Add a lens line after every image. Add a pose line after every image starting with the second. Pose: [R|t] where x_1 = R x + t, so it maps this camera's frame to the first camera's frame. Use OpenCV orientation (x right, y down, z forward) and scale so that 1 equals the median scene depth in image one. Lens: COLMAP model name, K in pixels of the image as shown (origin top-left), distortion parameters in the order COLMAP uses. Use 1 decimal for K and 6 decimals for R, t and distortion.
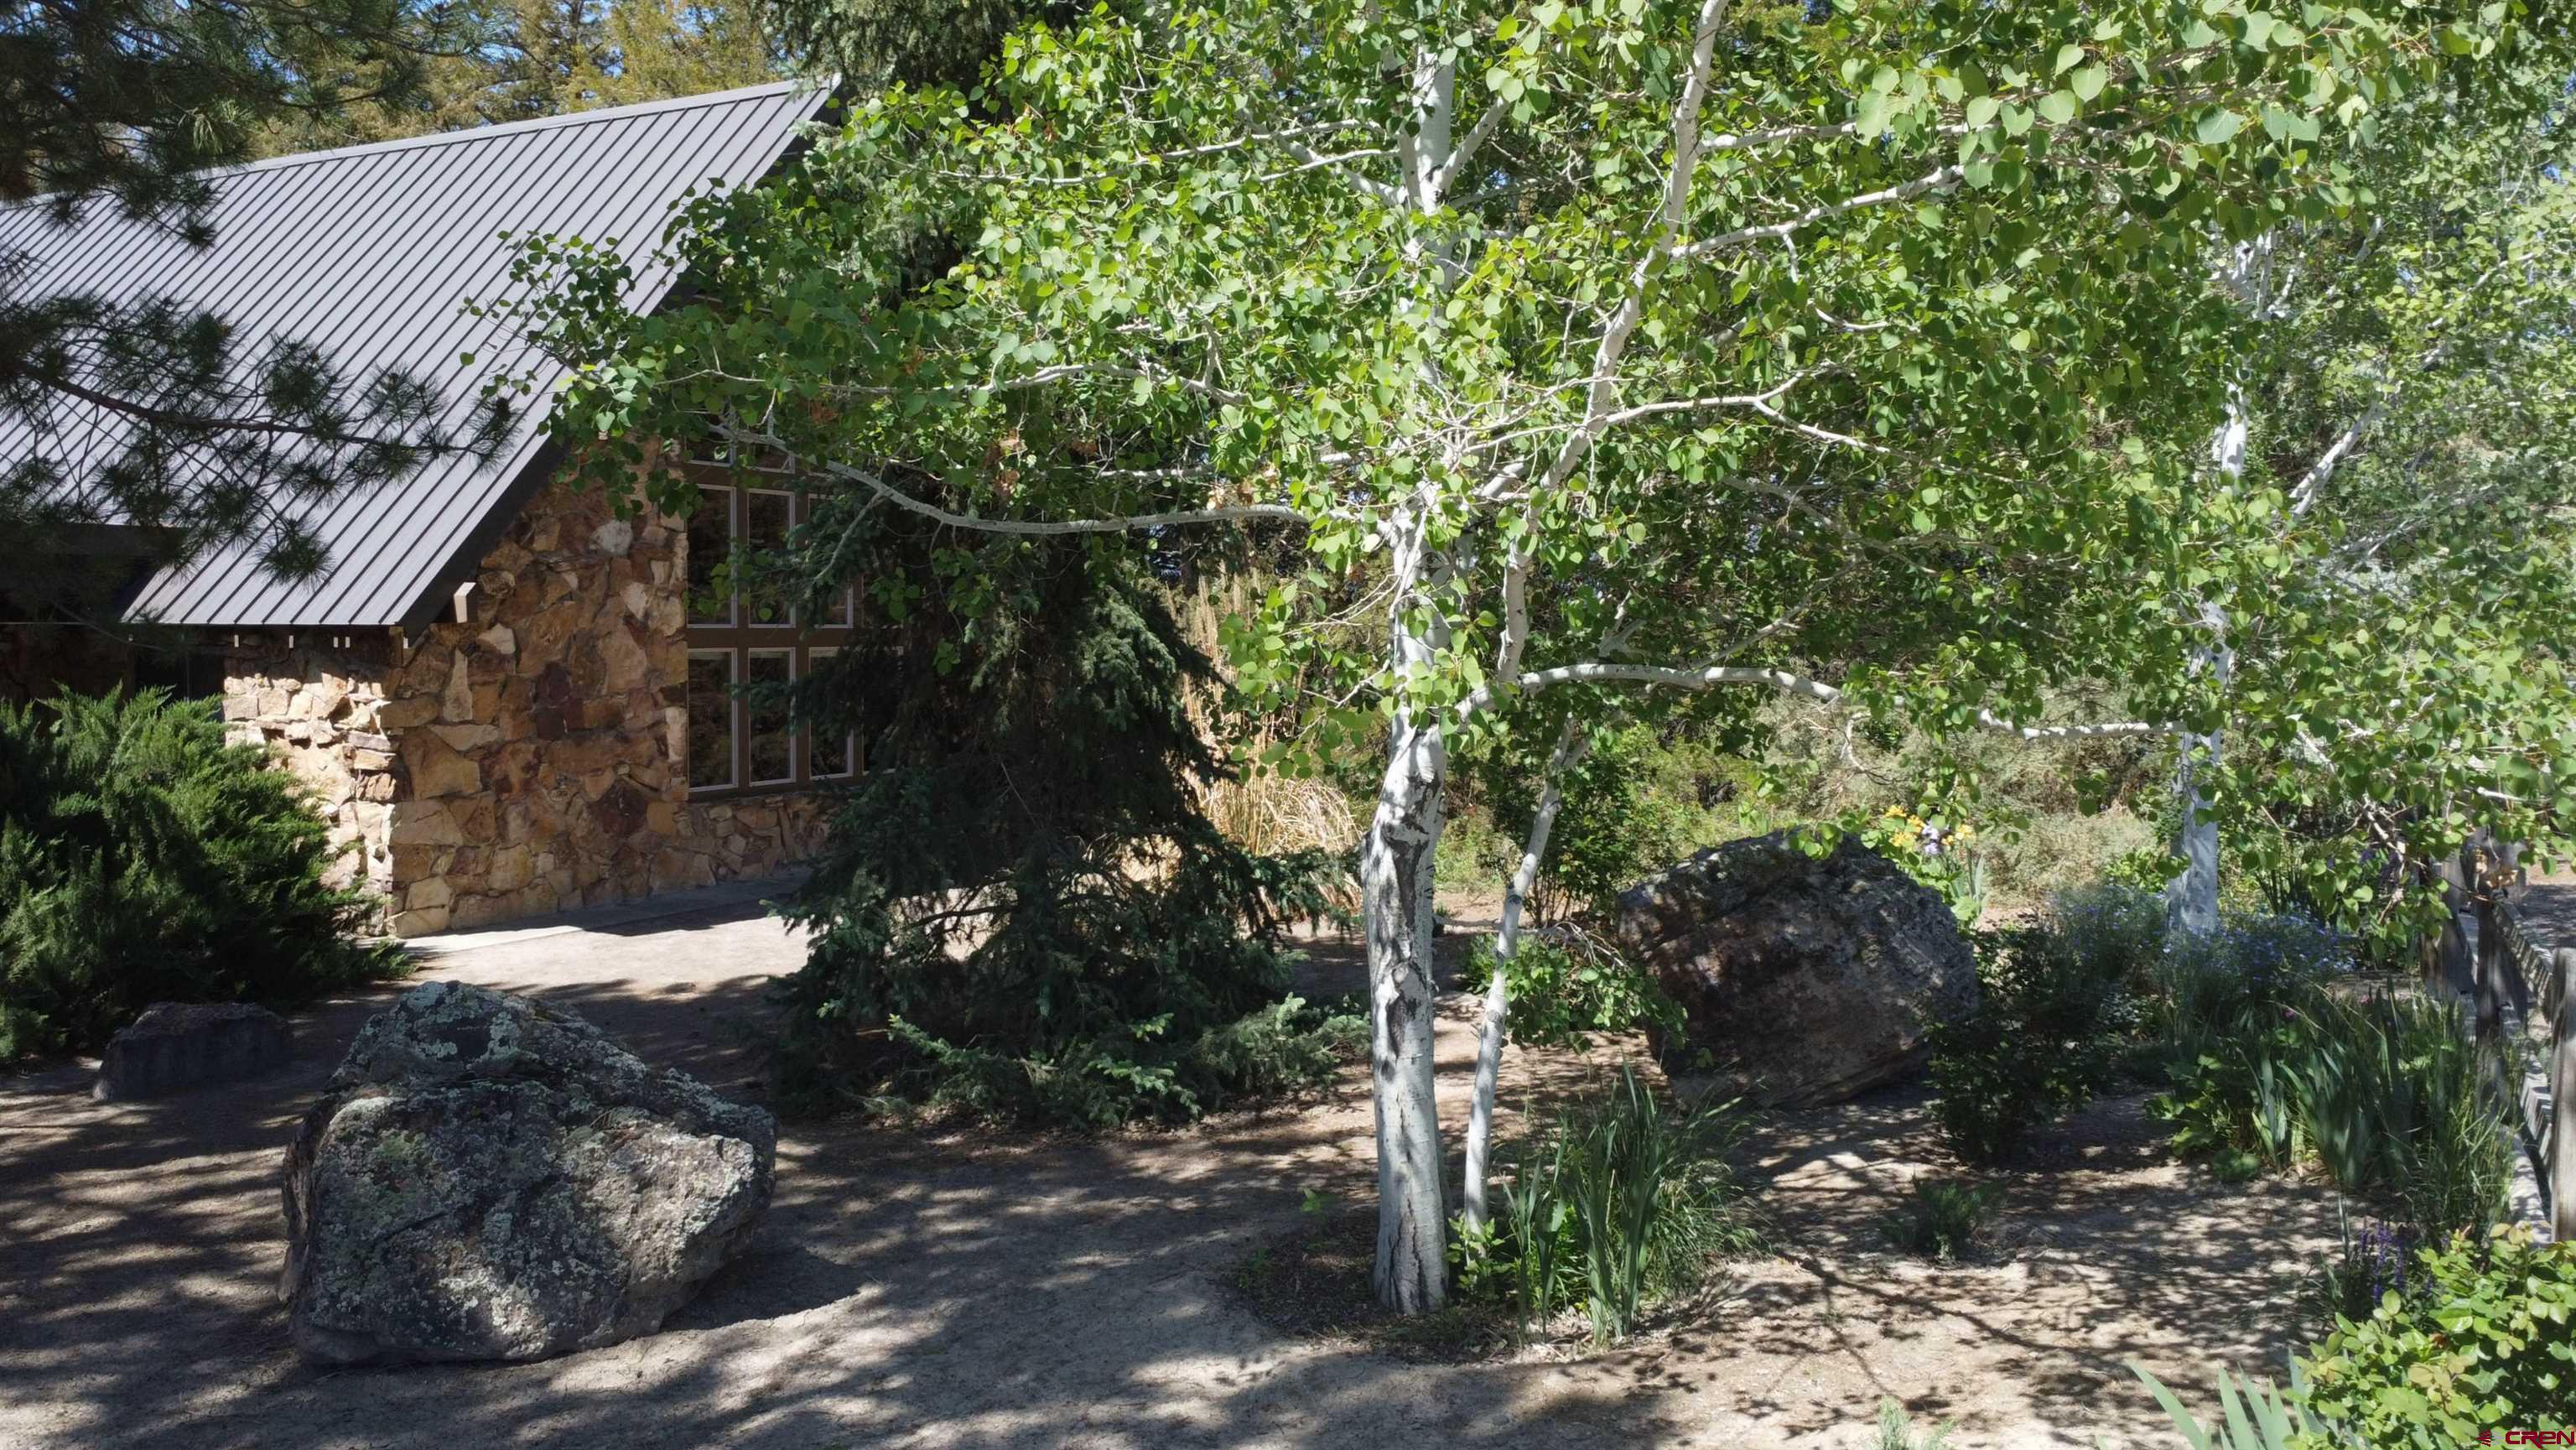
lens RADIAL K [[1996.6, 0, 1288.9], [0, 1996.6, 725.3], [0, 0, 1]] dist [-0.000572, -0.006766]
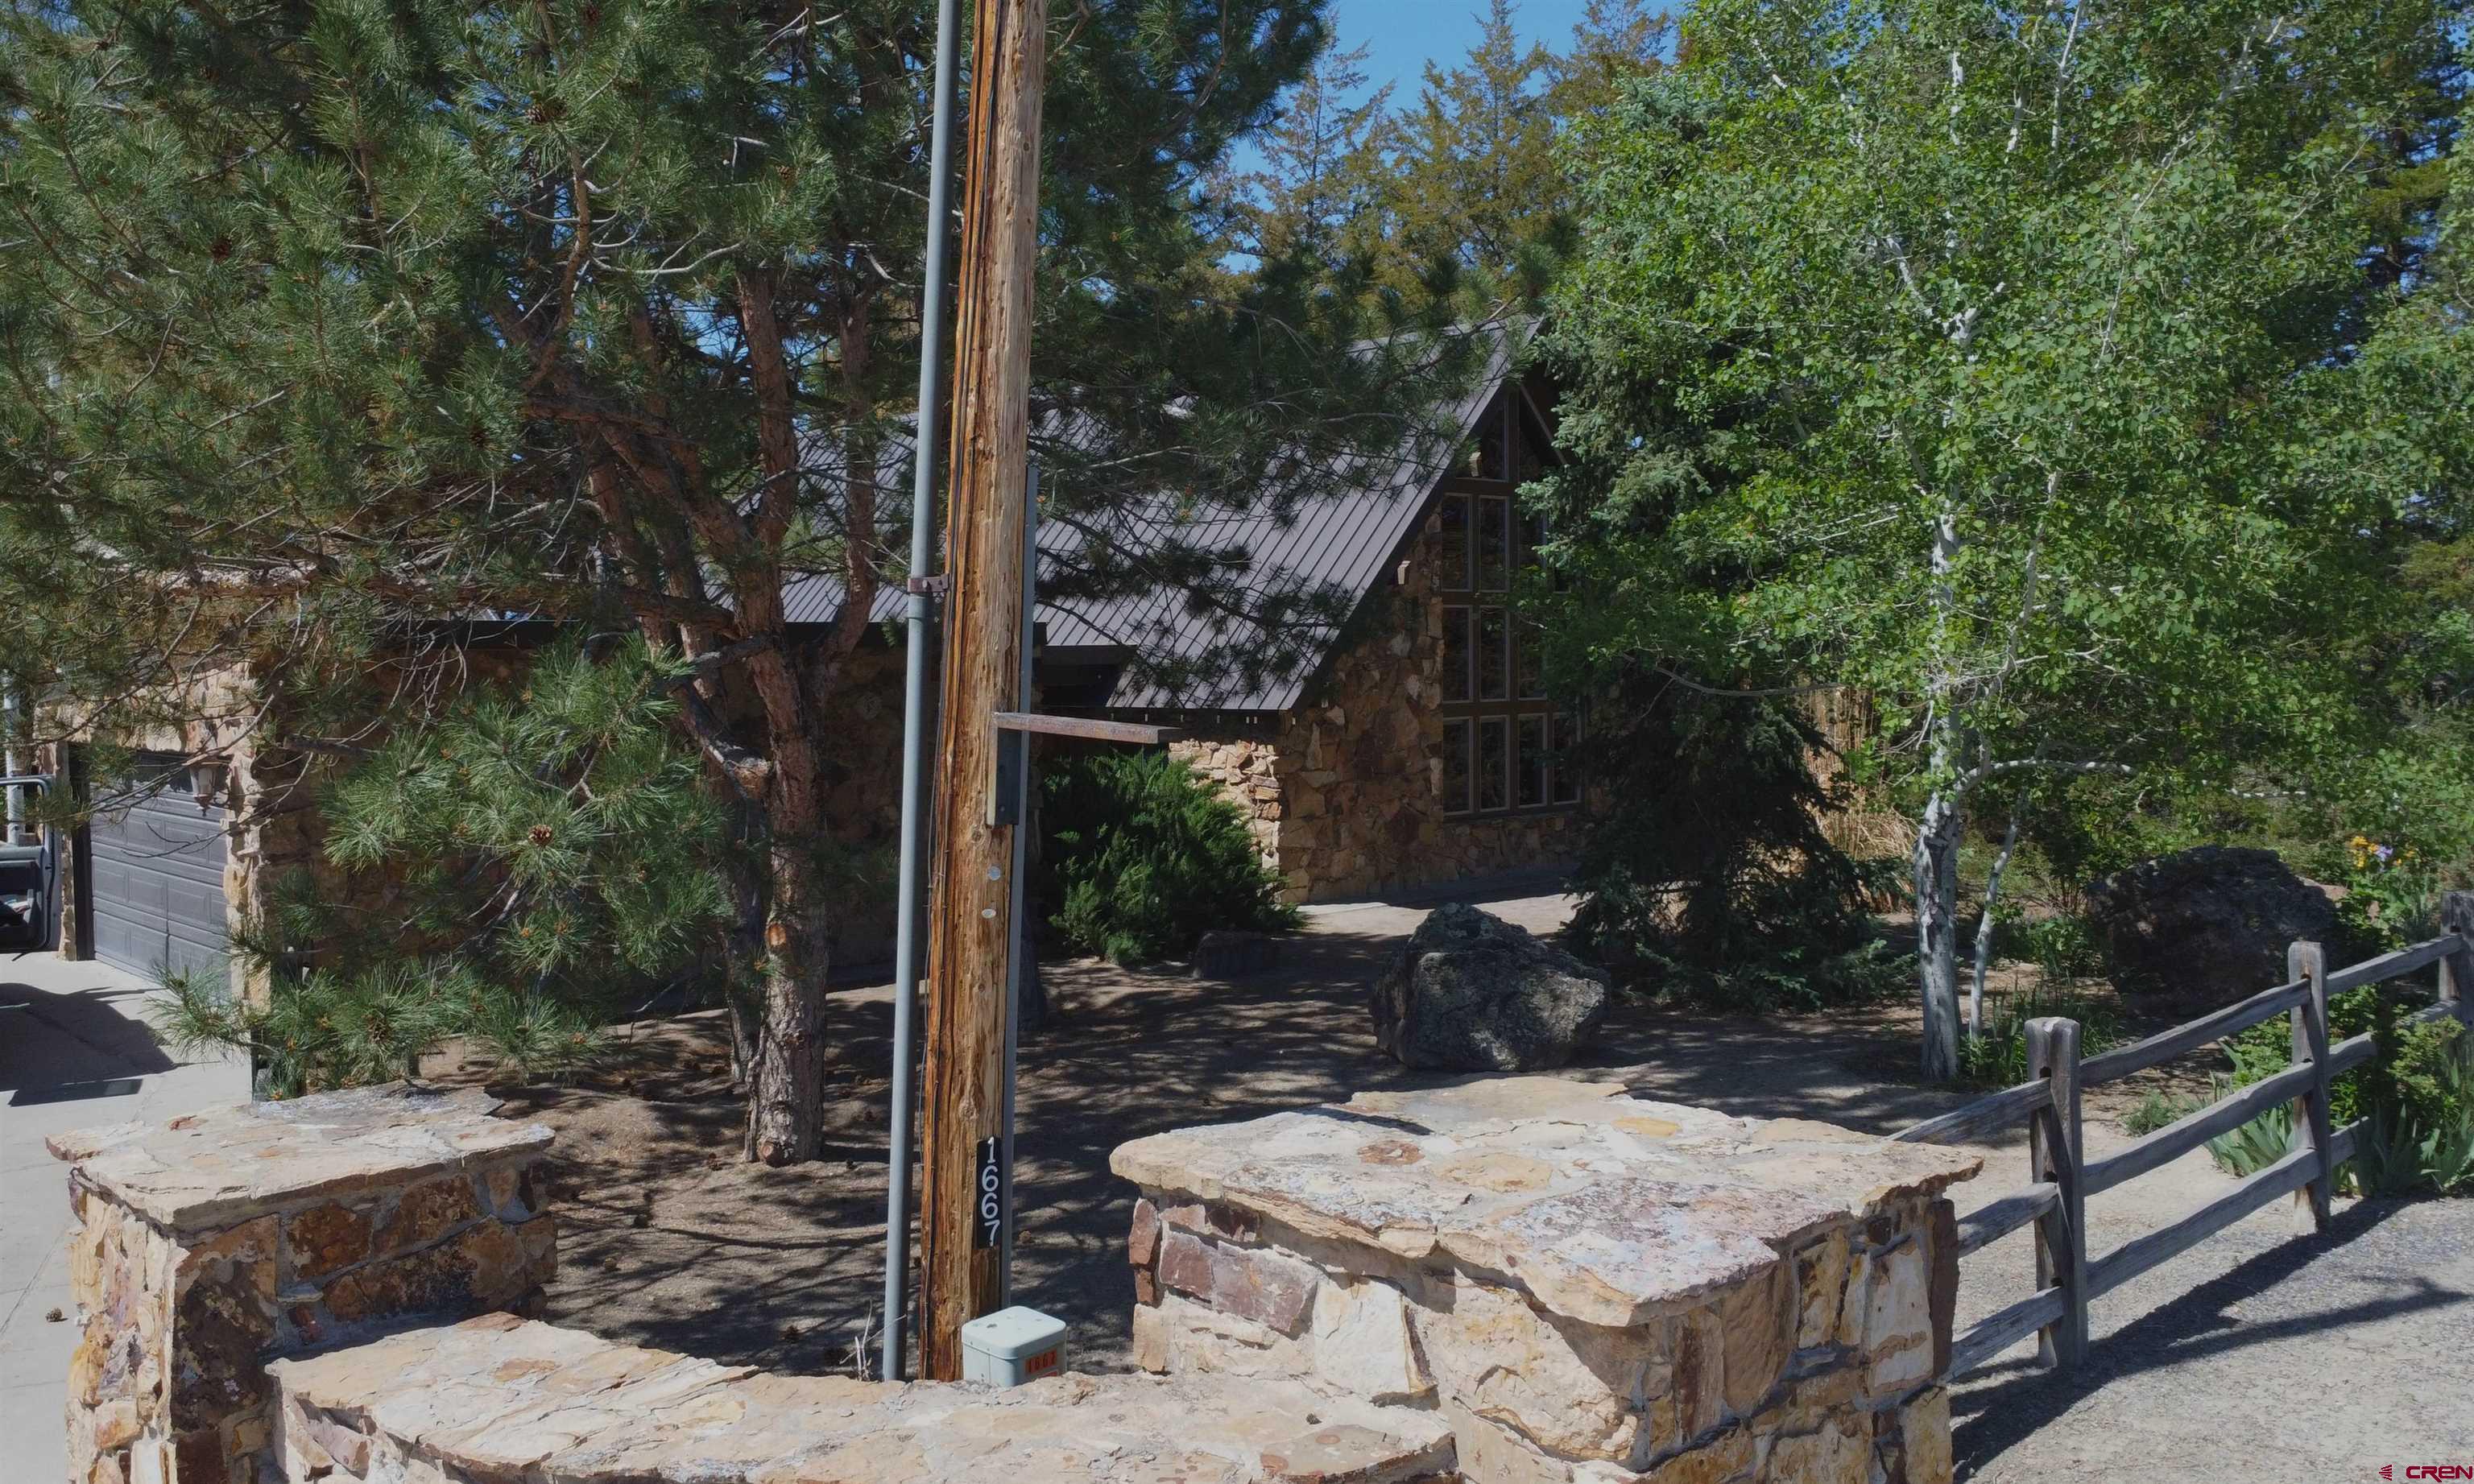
lens RADIAL K [[1800.0, 0, 1234.1], [0, 1800.0, 751.6], [0, 0, 1]] dist [0.005691, 0.000580]
pose [[0.940781, -0.001736, -0.339011, 0.004819], [0.000697, 0.999995, -0.003186, -0.016949], [0.339014, 0.002761, 0.940777, -0.534628]]
